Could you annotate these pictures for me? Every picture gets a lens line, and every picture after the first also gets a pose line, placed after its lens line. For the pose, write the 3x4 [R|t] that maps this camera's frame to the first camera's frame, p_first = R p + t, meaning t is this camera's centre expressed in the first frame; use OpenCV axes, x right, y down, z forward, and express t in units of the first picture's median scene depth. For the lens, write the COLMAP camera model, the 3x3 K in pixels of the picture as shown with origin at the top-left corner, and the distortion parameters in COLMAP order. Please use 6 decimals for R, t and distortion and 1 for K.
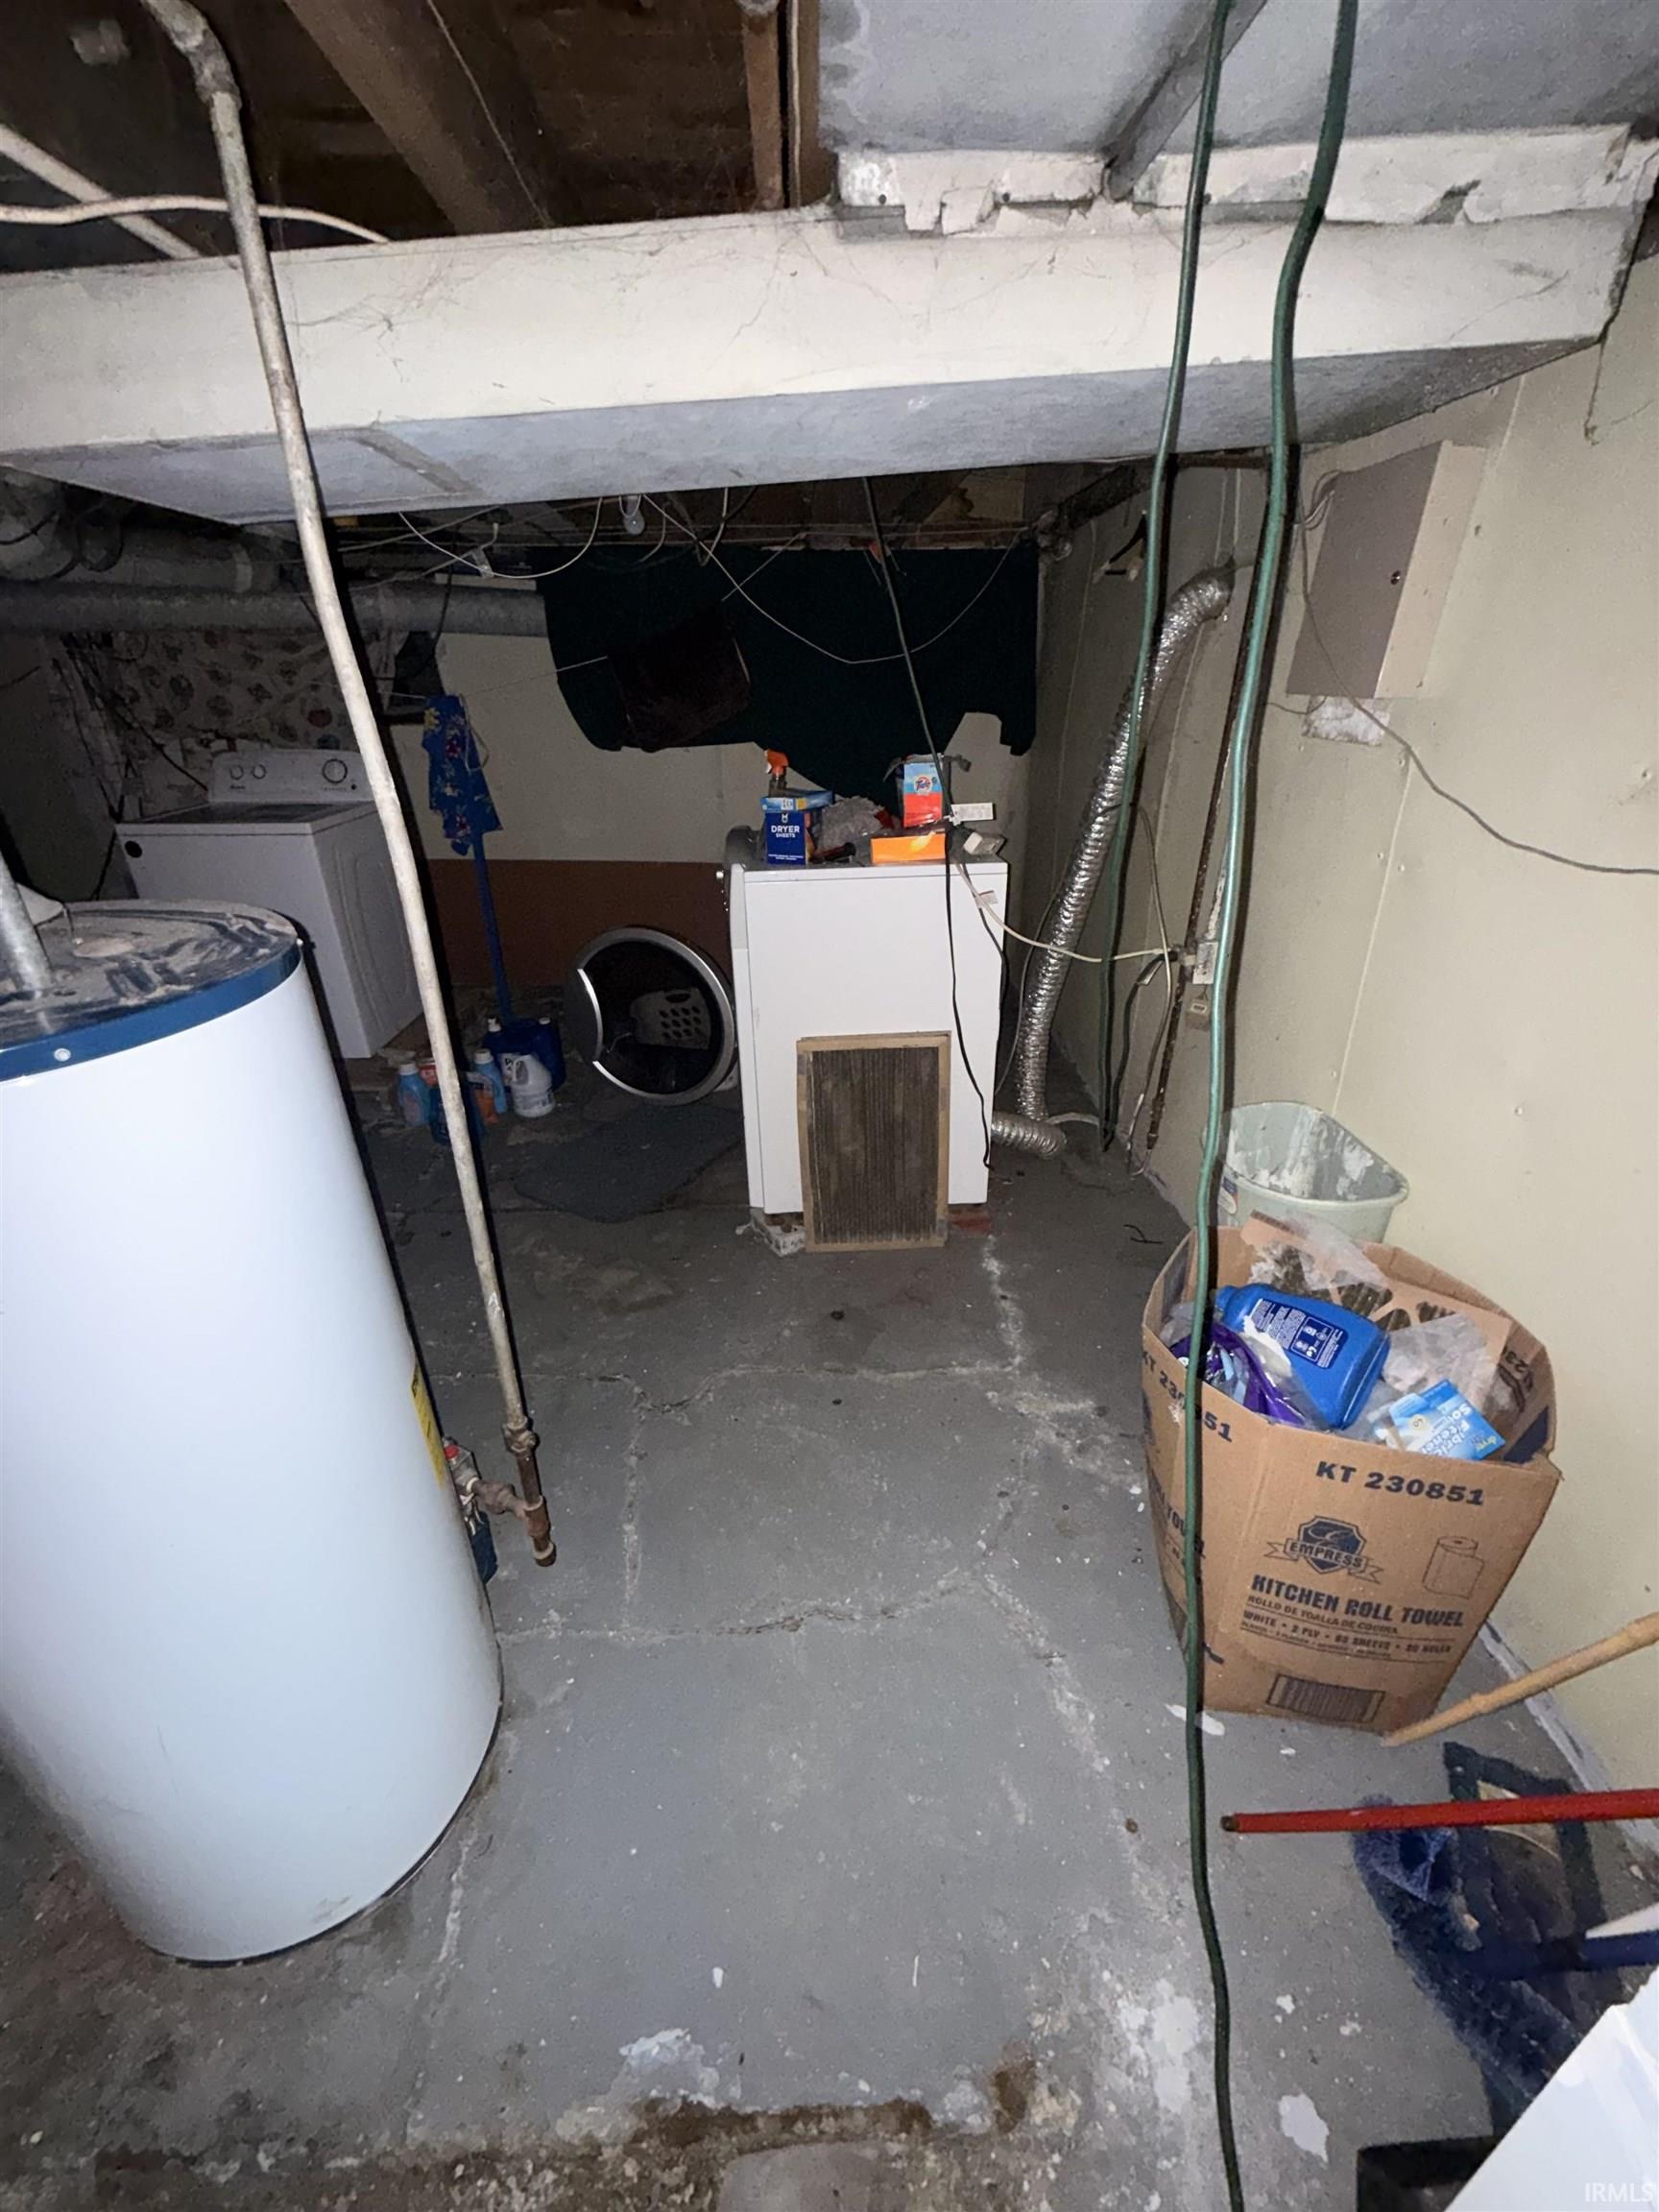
lens RADIAL K [[883.4, 0, 835.2], [0, 883.4, 1108.7], [0, 0, 1]] dist [-0.003863, 0.001347]
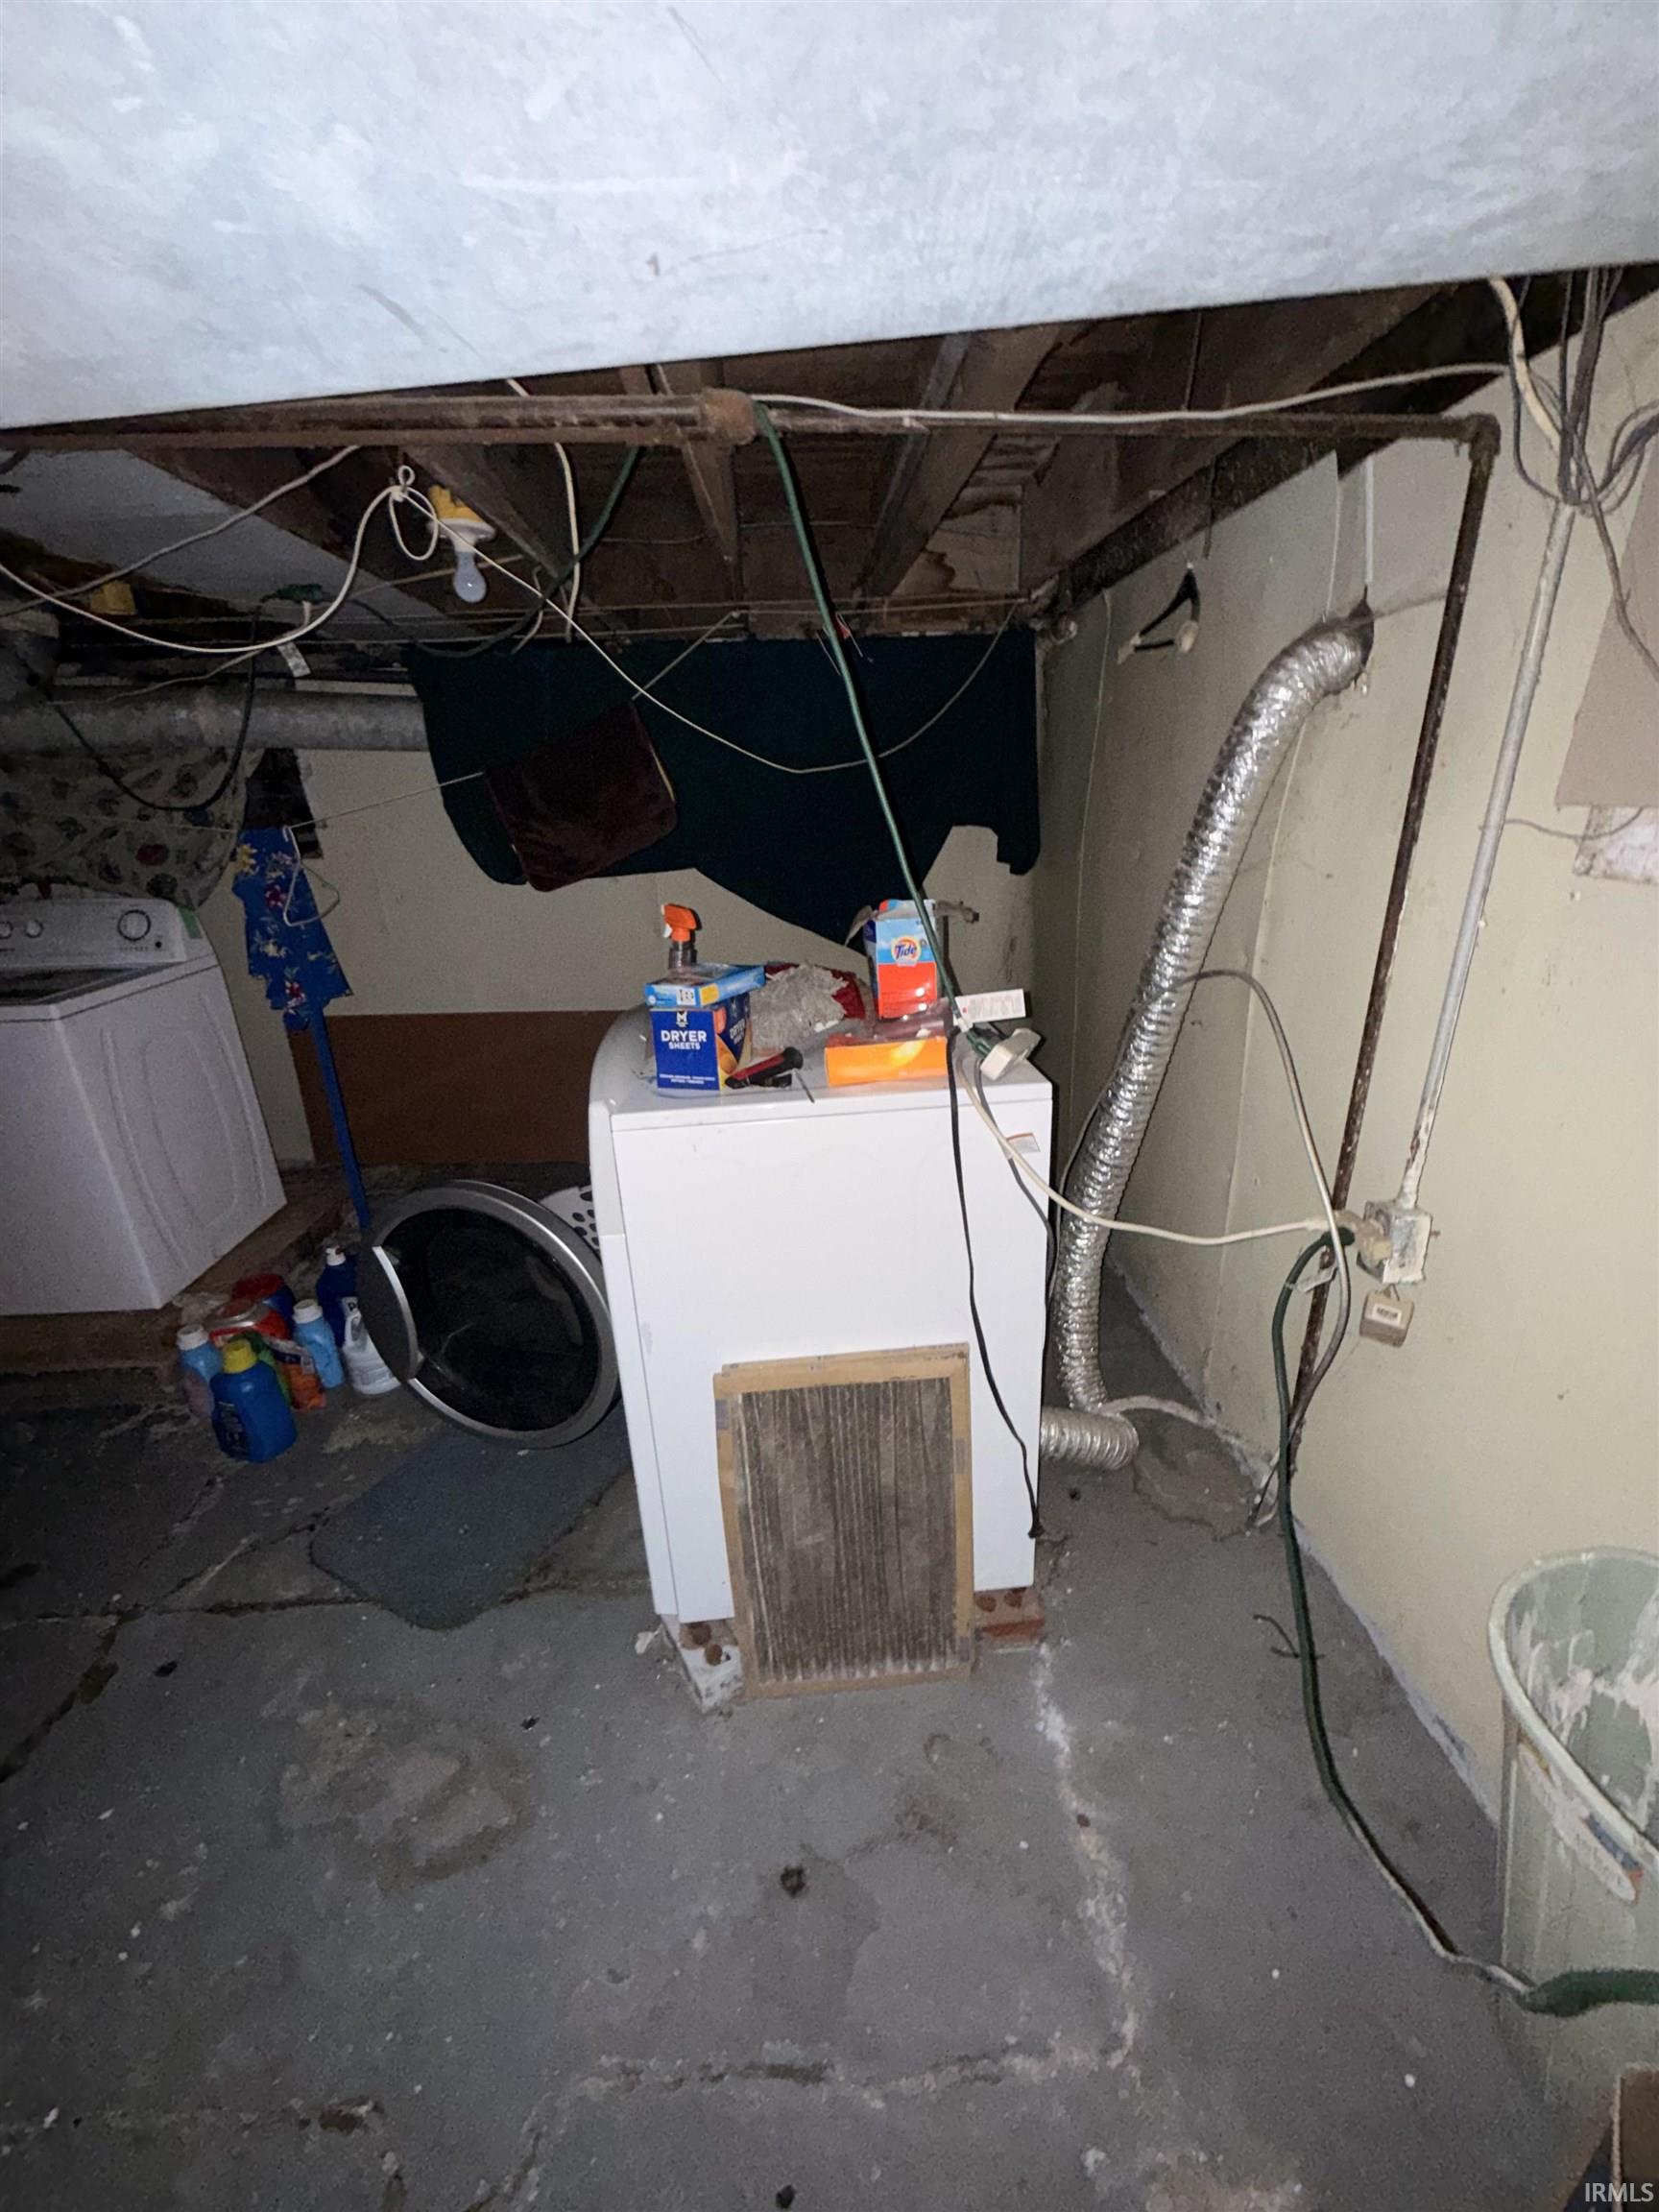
lens RADIAL K [[883.4, 0, 836.3], [0, 883.4, 1106.2], [0, 0, 1]] dist [-0.003863, 0.001347]
pose [[0.999403, -0.032039, 0.012961, 0.034264], [0.033218, 0.993996, -0.104252, -0.175250], [-0.009543, 0.104620, 0.994466, 0.346081]]
